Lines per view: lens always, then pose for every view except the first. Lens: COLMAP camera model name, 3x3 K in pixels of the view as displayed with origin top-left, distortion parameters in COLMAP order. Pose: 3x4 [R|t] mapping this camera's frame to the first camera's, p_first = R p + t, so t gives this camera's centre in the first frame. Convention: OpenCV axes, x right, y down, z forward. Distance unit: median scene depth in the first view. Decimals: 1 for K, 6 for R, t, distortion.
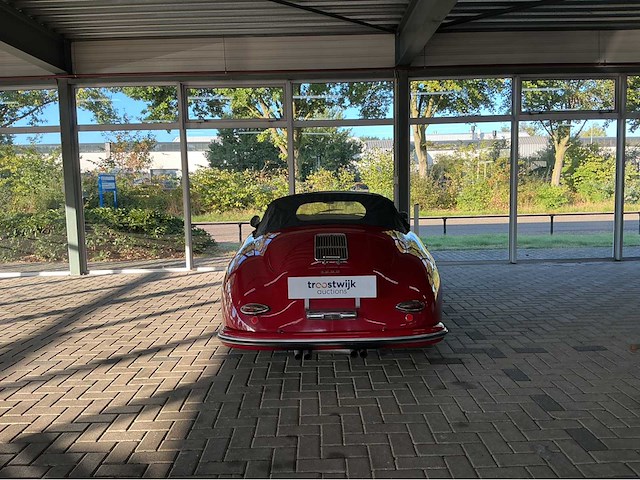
lens RADIAL K [[530.9, 0, 320.0], [0, 530.9, 240.0], [0, 0, 1]] dist [0.113181, -0.238030]
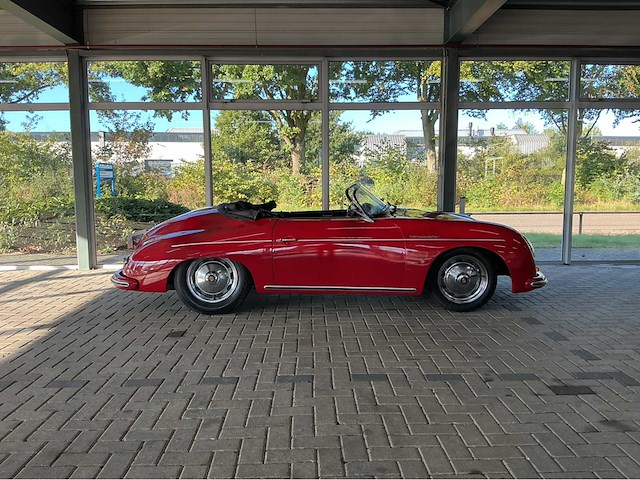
lens RADIAL K [[530.9, 0, 320.0], [0, 530.9, 240.0], [0, 0, 1]] dist [0.113181, -0.238030]
pose [[0.999731, 0.017372, 0.015336, -0.056890], [-0.017530, 0.999794, 0.010269, -0.000332], [-0.015155, -0.010535, 0.999830, 0.071977]]
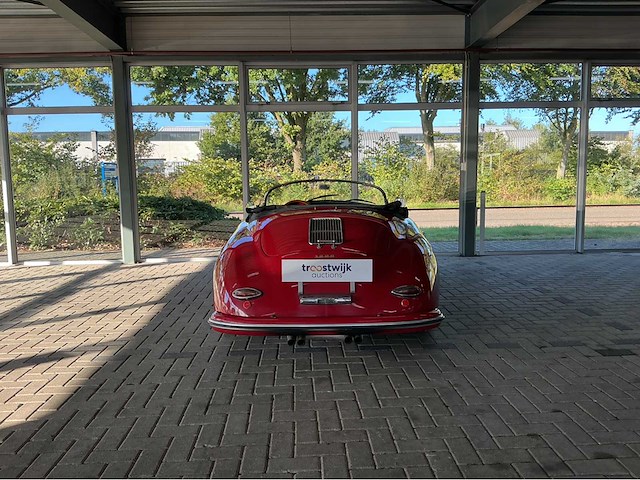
lens RADIAL K [[530.9, 0, 320.0], [0, 530.9, 240.0], [0, 0, 1]] dist [0.113181, -0.238030]
pose [[0.999434, 0.004806, 0.033288, -0.113188], [-0.005298, 0.999878, 0.014709, 0.006010], [-0.033214, -0.014877, 0.999338, 0.027510]]
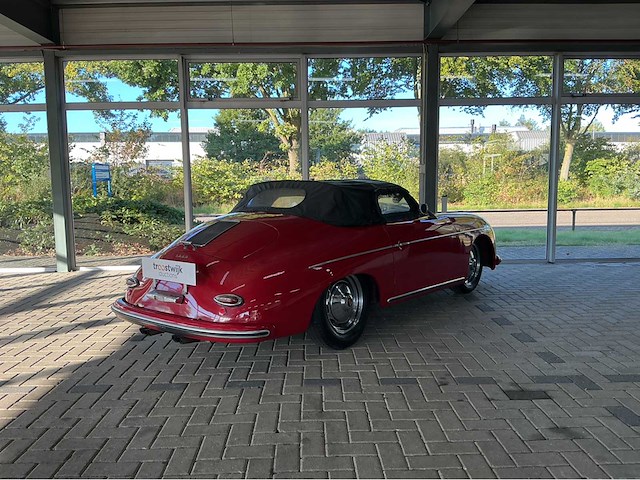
lens RADIAL K [[530.9, 0, 320.0], [0, 530.9, 240.0], [0, 0, 1]] dist [0.113181, -0.238030]
pose [[0.999919, 0.009485, 0.008444, -0.027096], [-0.009594, 0.999870, 0.012983, -0.002181], [-0.008320, -0.013063, 0.999880, 0.079590]]
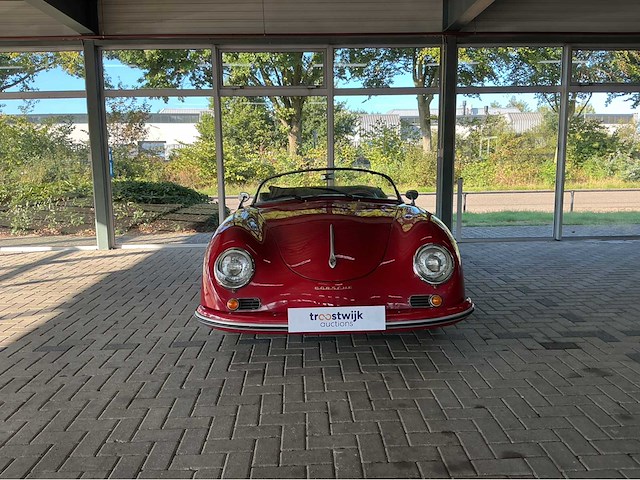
lens RADIAL K [[530.9, 0, 320.0], [0, 530.9, 240.0], [0, 0, 1]] dist [0.113181, -0.238030]
pose [[0.999608, 0.006586, 0.027198, -0.074668], [-0.007852, 0.998879, 0.046676, 0.000677], [-0.026860, -0.046871, 0.998540, 0.030402]]
